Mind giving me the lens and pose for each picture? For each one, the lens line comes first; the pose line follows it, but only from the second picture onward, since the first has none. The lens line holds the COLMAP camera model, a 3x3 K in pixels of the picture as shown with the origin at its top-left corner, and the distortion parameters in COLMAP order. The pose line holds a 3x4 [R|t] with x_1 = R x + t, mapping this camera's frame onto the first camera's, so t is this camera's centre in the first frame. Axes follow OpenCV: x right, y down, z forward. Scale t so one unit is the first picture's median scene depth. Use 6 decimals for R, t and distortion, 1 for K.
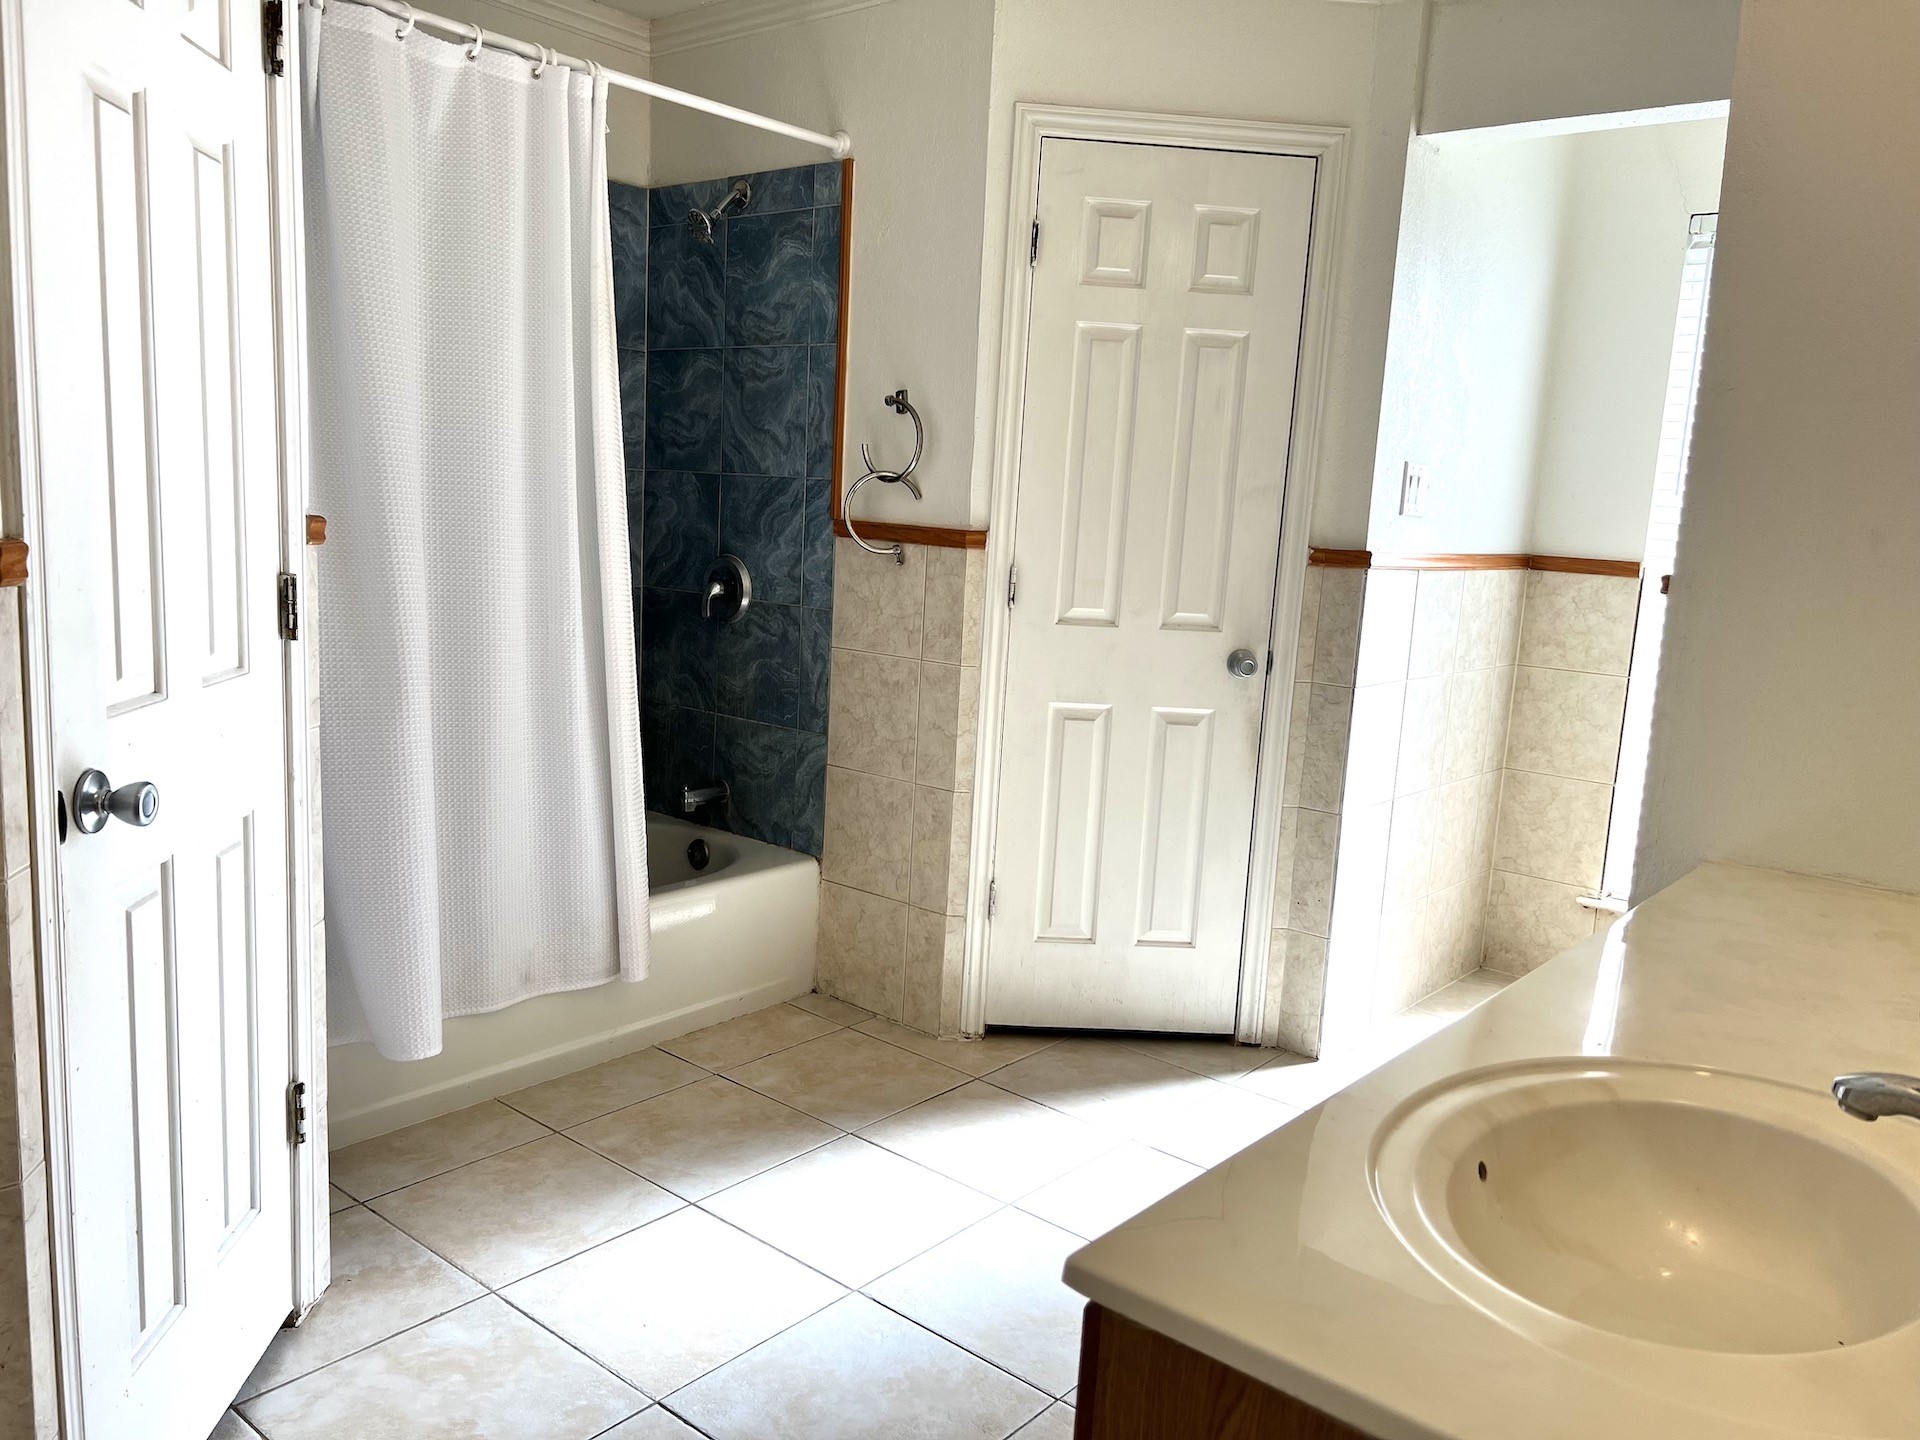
lens RADIAL K [[1434.2, 0, 970.3], [0, 1434.2, 717.0], [0, 0, 1]] dist [0.070757, -0.084816]
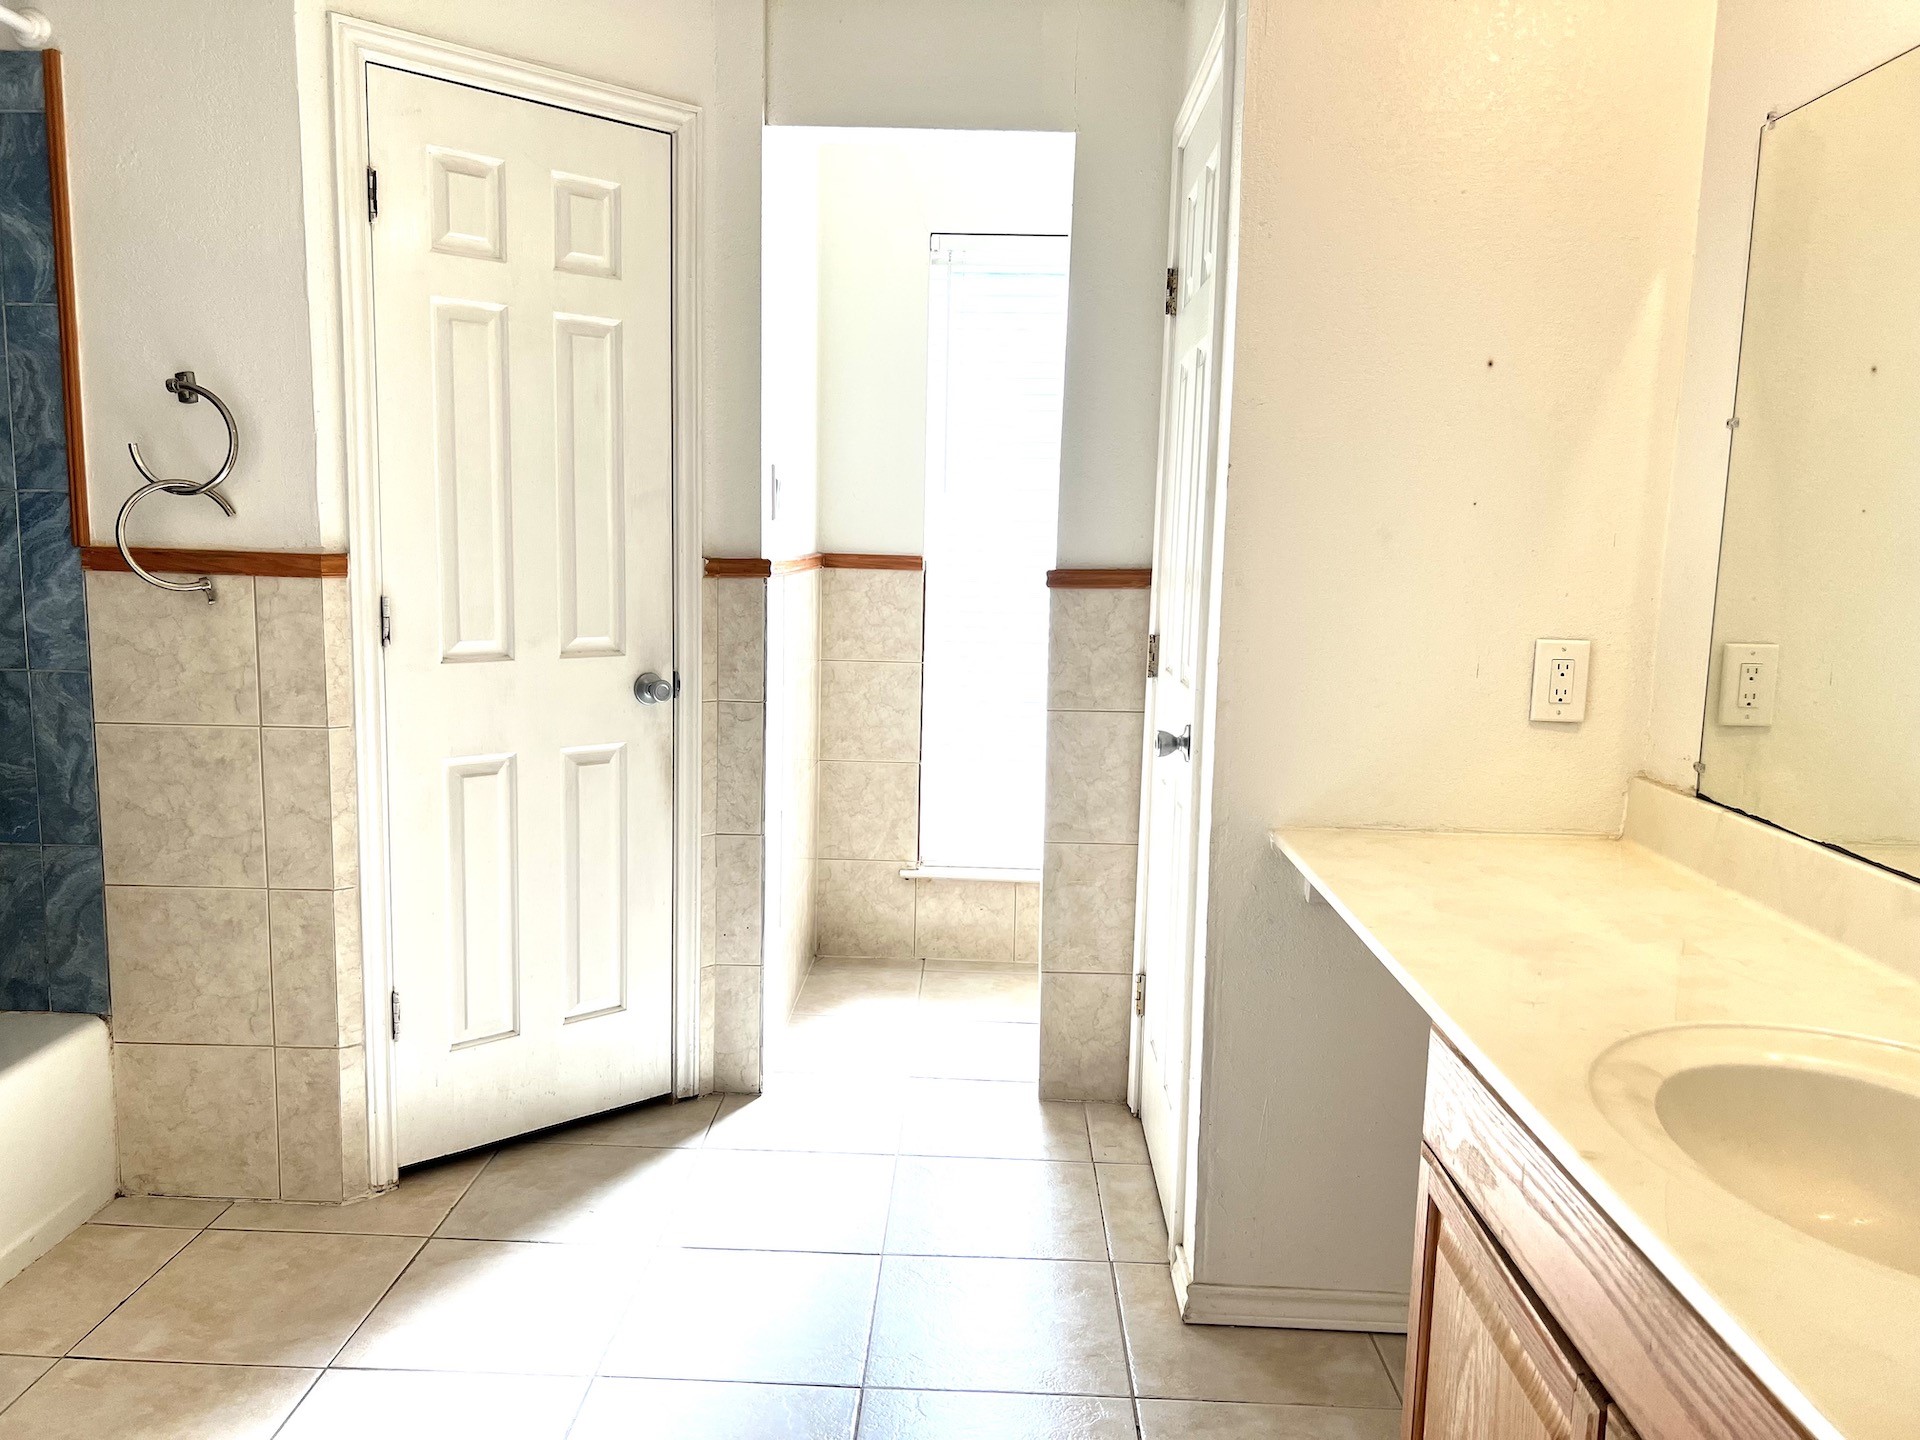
lens RADIAL K [[1434.2, 0, 979.2], [0, 1434.2, 717.1], [0, 0, 1]] dist [0.070757, -0.084816]
pose [[0.782101, -0.116582, 0.612149, -0.204854], [0.112082, 0.992641, 0.045846, -0.037022], [-0.612989, 0.032754, 0.789412, 0.156280]]
